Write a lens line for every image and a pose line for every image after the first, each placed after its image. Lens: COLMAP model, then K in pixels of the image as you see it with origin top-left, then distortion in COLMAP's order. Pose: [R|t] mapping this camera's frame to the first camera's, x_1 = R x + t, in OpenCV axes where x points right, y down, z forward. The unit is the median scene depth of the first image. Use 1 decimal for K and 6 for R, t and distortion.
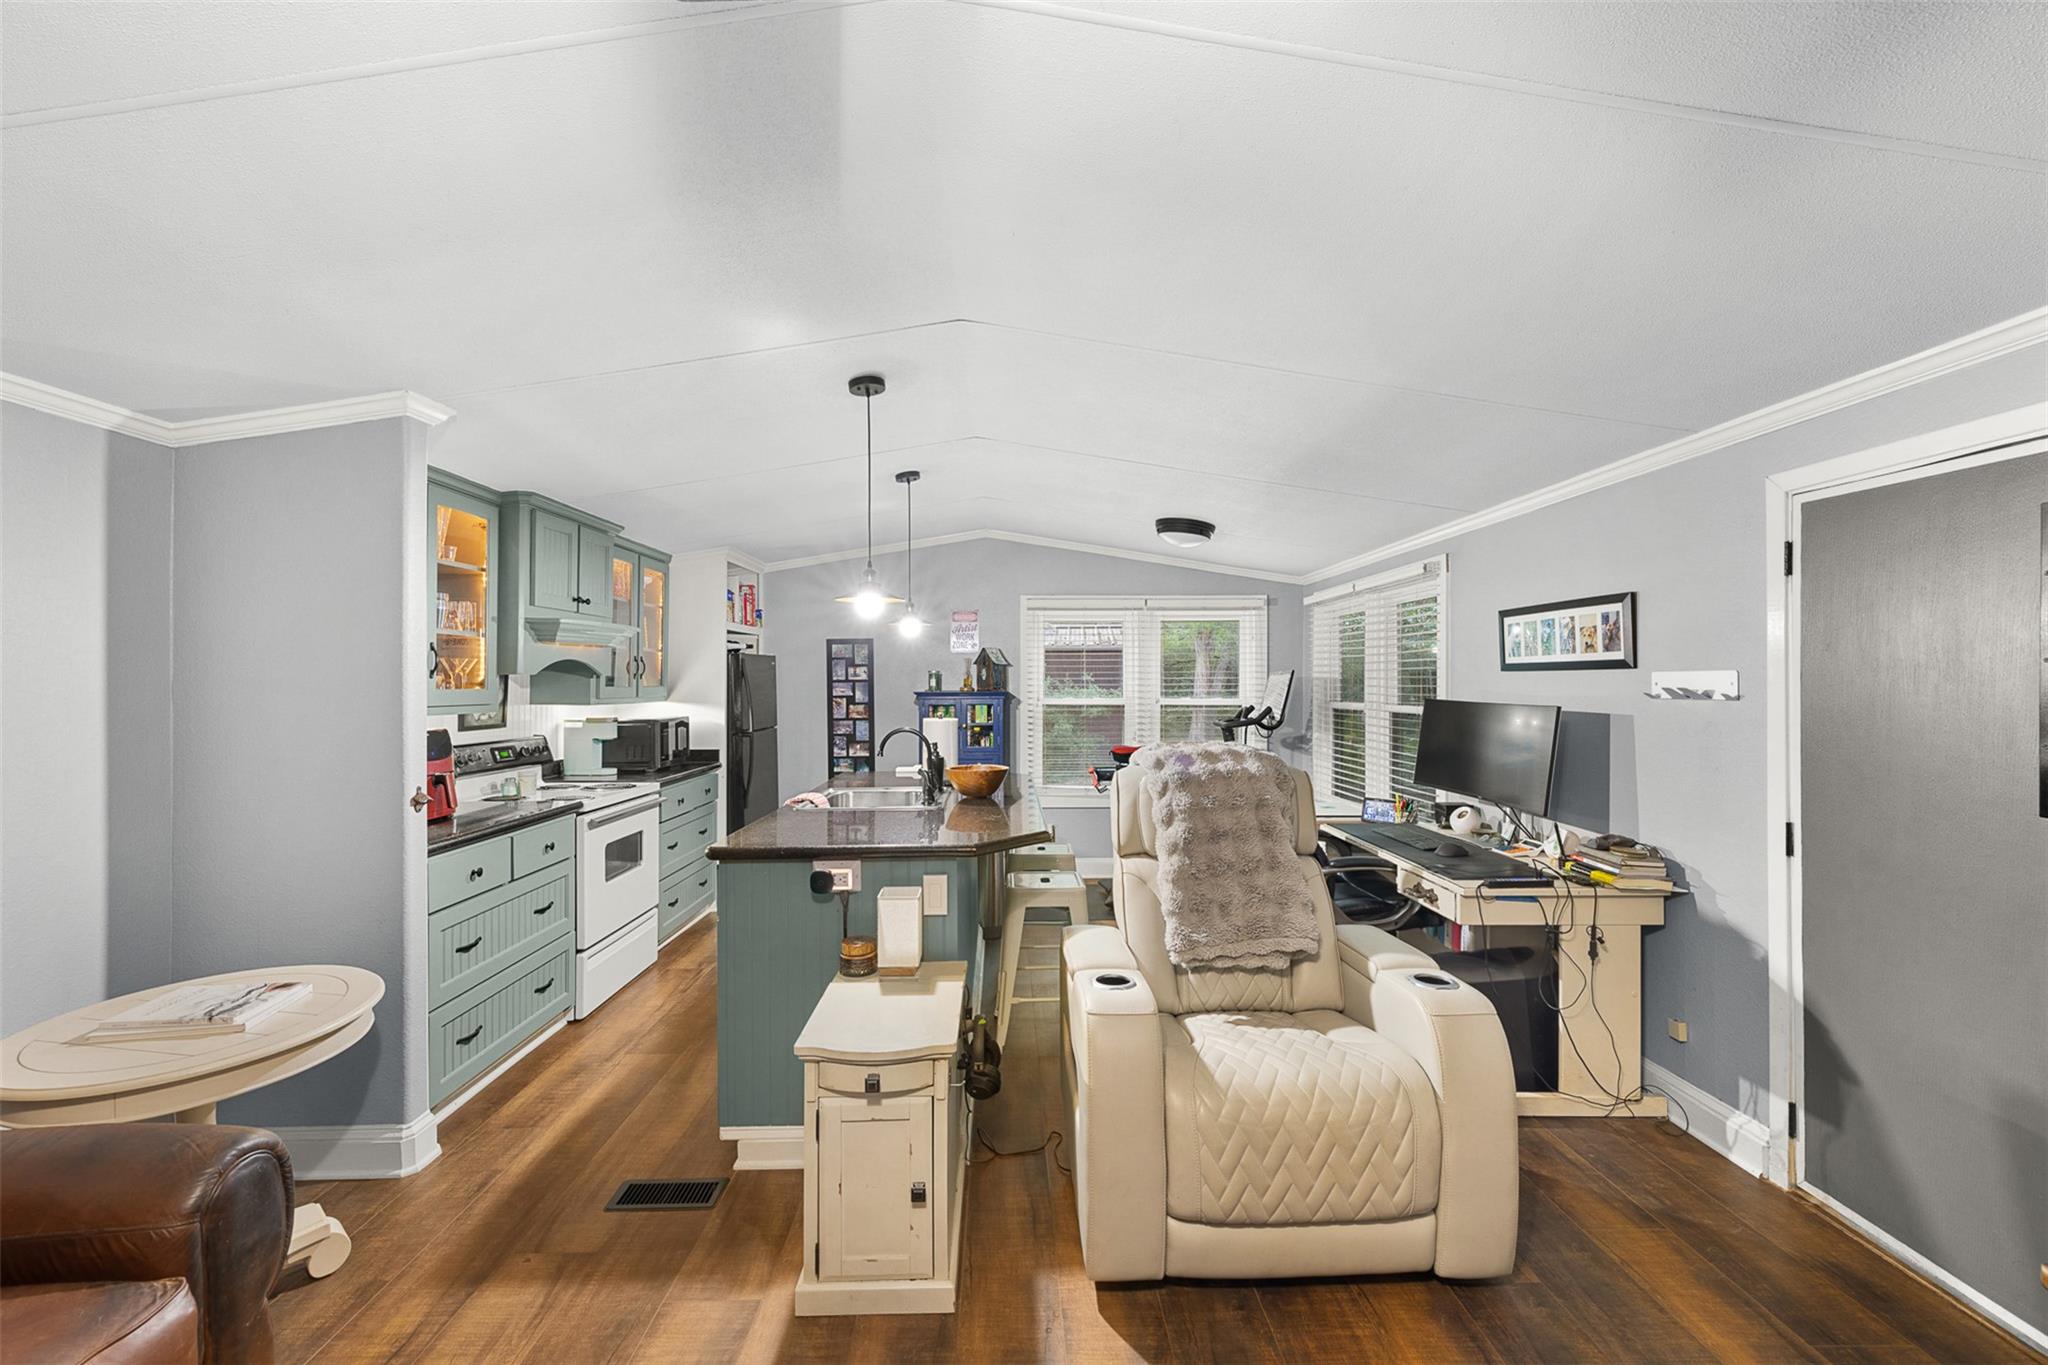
lens RADIAL K [[859.1, 0, 1020.4], [0, 859.1, 673.4], [0, 0, 1]] dist [0.002024, 0.000262]
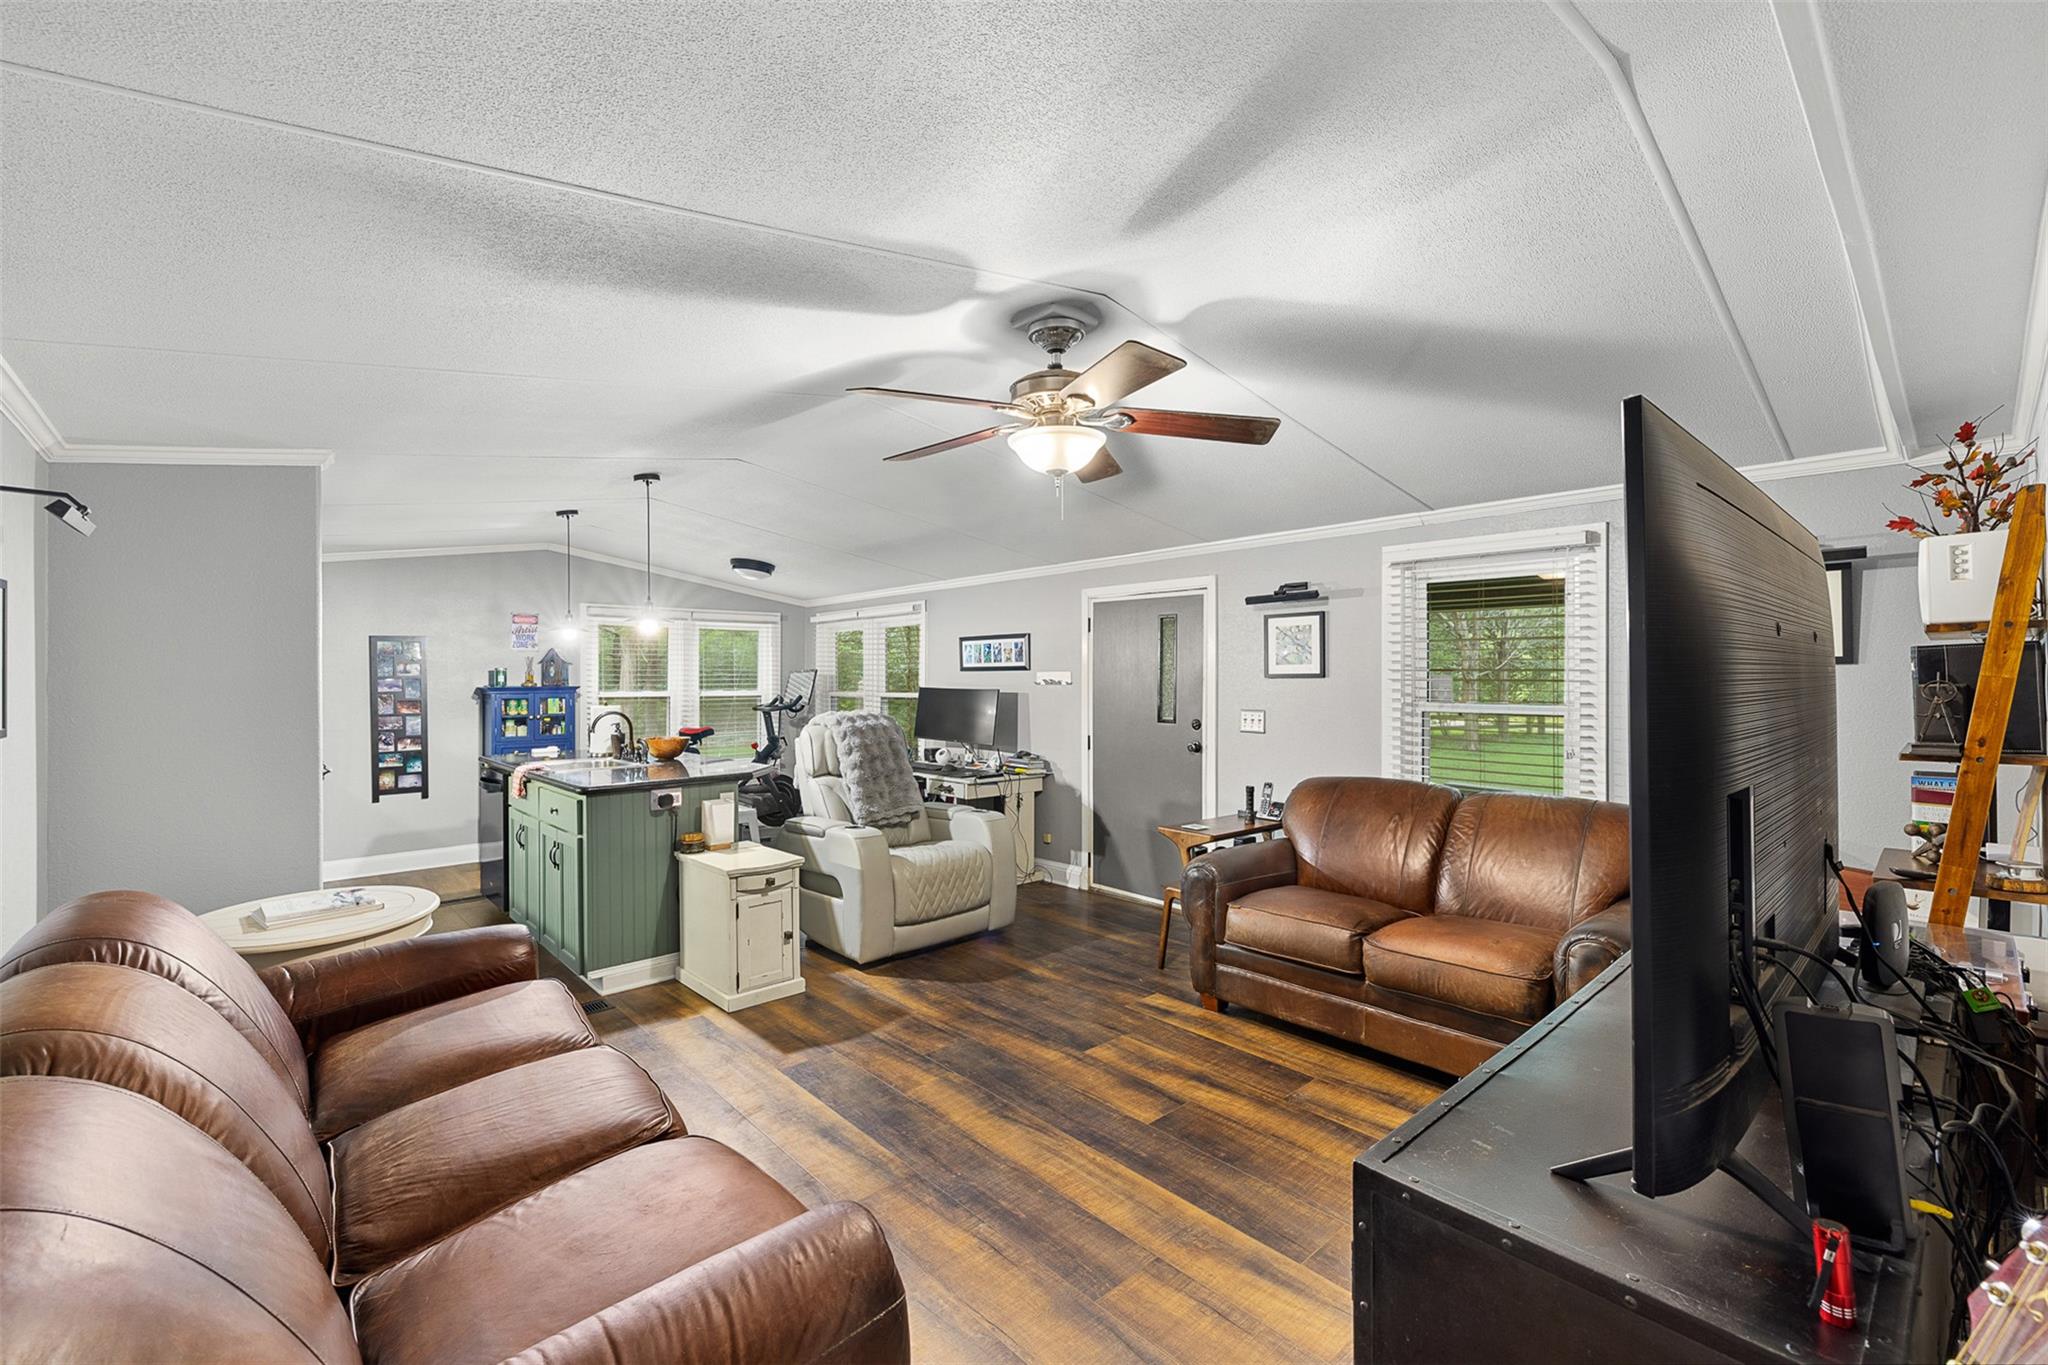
lens RADIAL K [[859.1, 0, 1020.4], [0, 859.1, 673.4], [0, 0, 1]] dist [0.002024, 0.000262]
pose [[0.754174, 0.002283, 0.656670, -0.535952], [-0.004007, 0.999991, 0.001125, -0.000552], [-0.656662, -0.003480, 0.754177, -0.441036]]
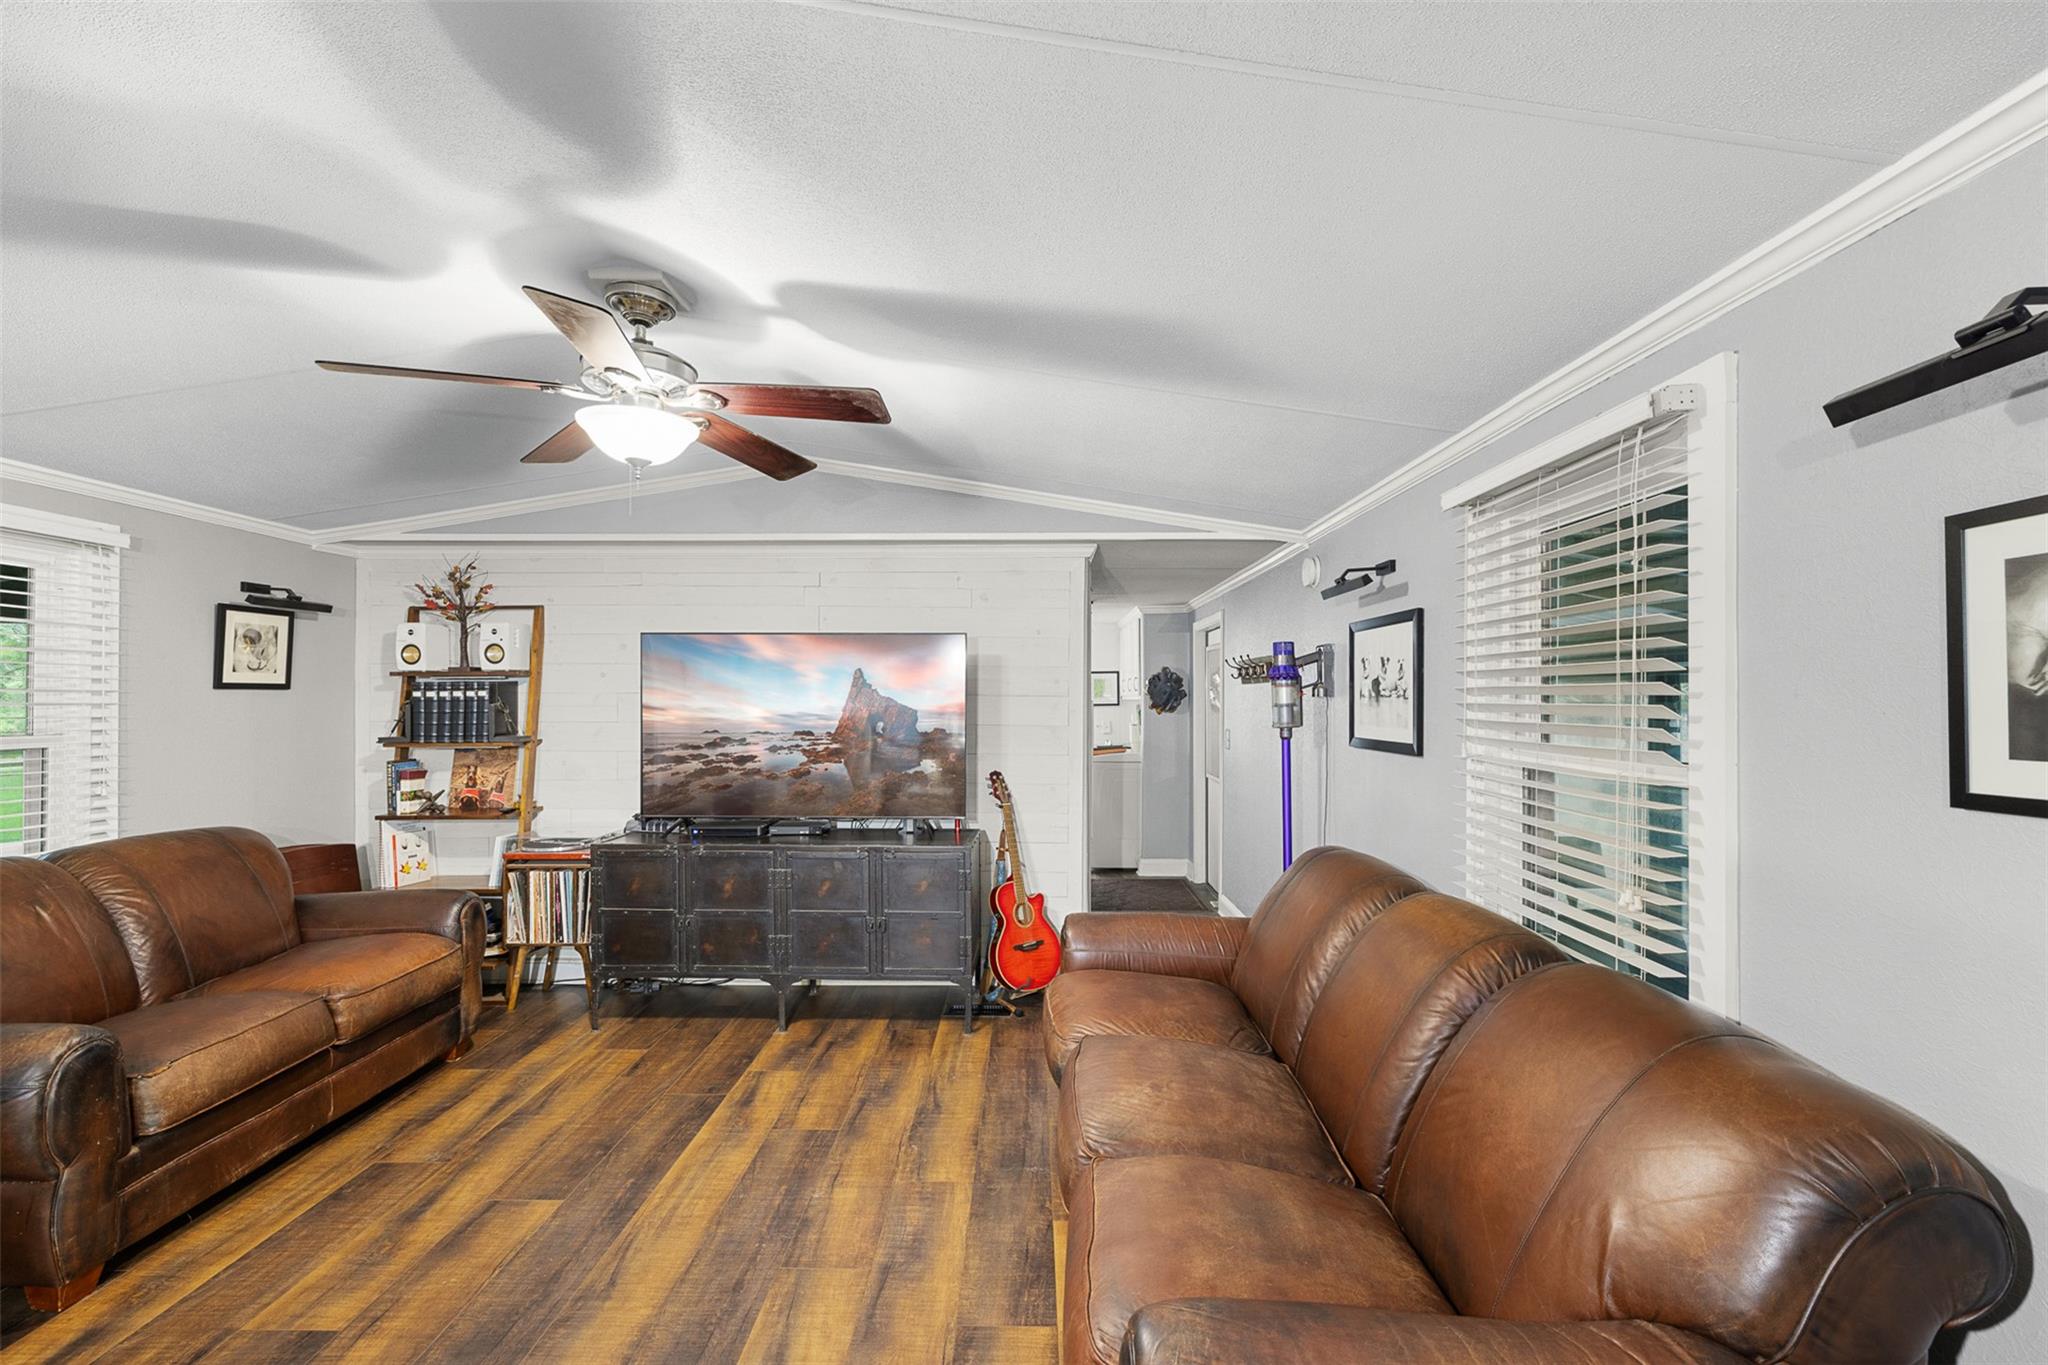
lens RADIAL K [[861.8, 0, 1024.1], [0, 861.8, 699.0], [0, 0, 1]] dist [0.000701, 0.000218]
pose [[-0.999719, 0.001467, 0.023674, -0.331768], [0.001248, 0.999956, -0.009295, 0.010894], [-0.023687, -0.009263, -0.999677, 0.715068]]
